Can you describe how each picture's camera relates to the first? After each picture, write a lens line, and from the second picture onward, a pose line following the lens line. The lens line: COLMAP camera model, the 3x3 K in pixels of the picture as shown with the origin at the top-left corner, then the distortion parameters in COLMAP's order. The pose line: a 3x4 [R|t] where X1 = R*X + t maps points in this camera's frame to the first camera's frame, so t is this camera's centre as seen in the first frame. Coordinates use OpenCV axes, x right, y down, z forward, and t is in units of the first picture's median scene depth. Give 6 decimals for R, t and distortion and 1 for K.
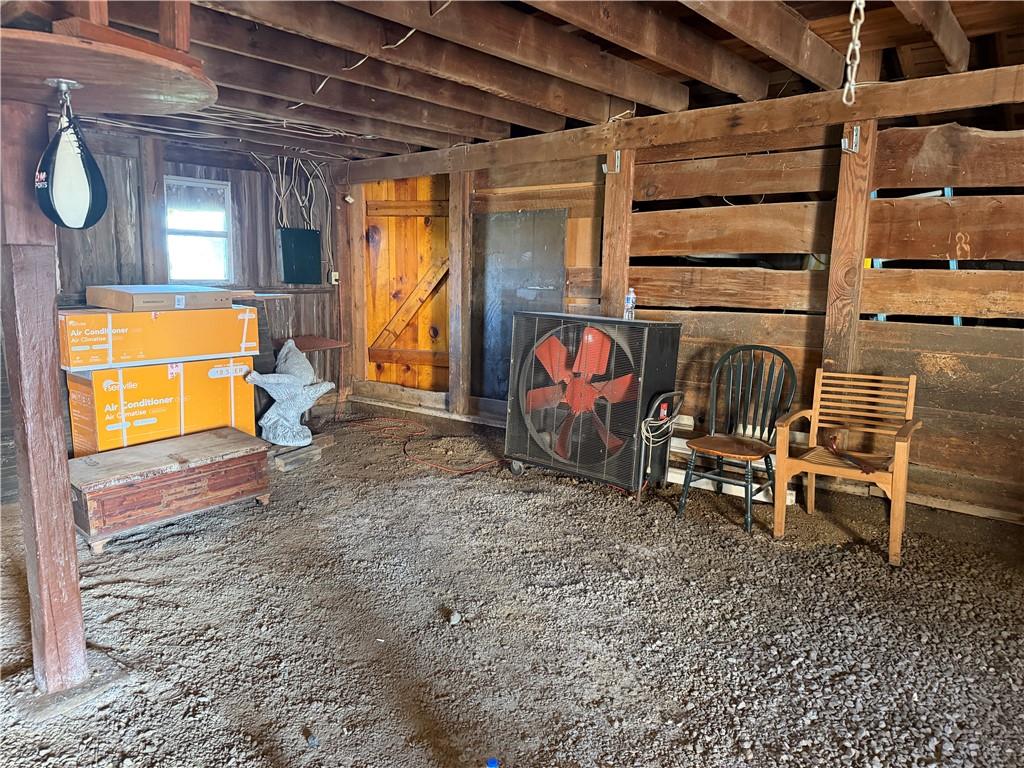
lens RADIAL K [[719.6, 0, 508.0], [0, 719.6, 388.1], [0, 0, 1]] dist [0.035201, -0.041478]
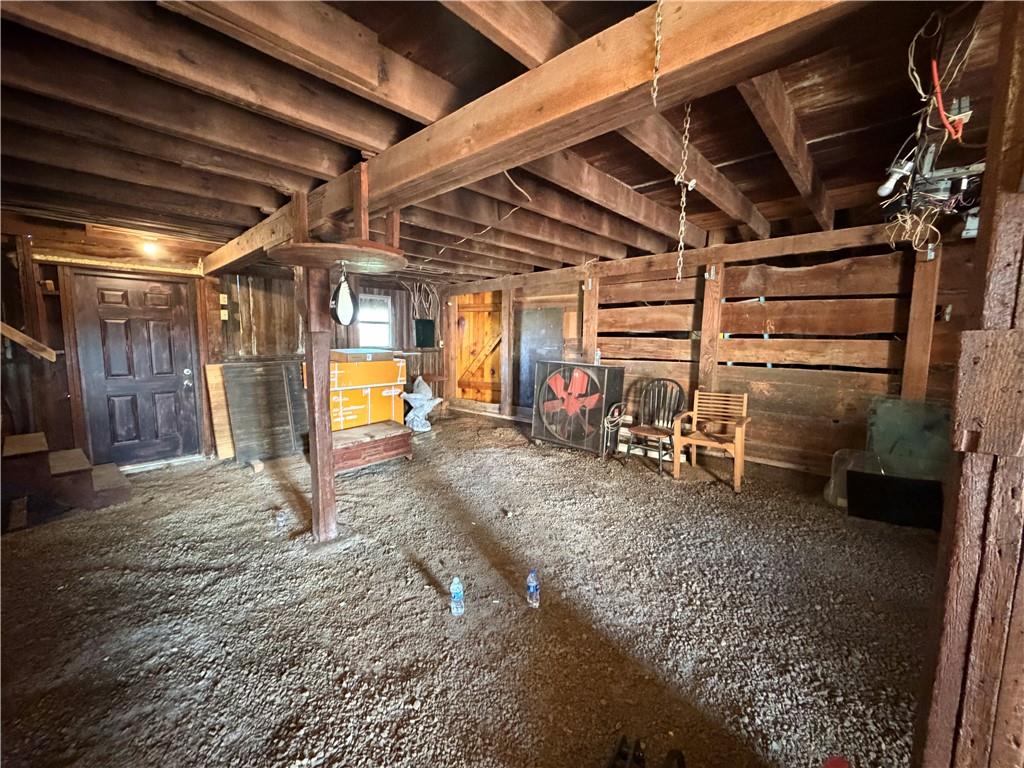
lens RADIAL K [[405.1, 0, 505.4], [0, 405.1, 381.5], [0, 0, 1]] dist [-0.007696, 0.000383]
pose [[0.998266, -0.001407, -0.058854, -0.014165], [-0.001892, 0.998431, -0.055962, 0.010998], [0.058840, 0.055976, 0.996697, -0.102608]]
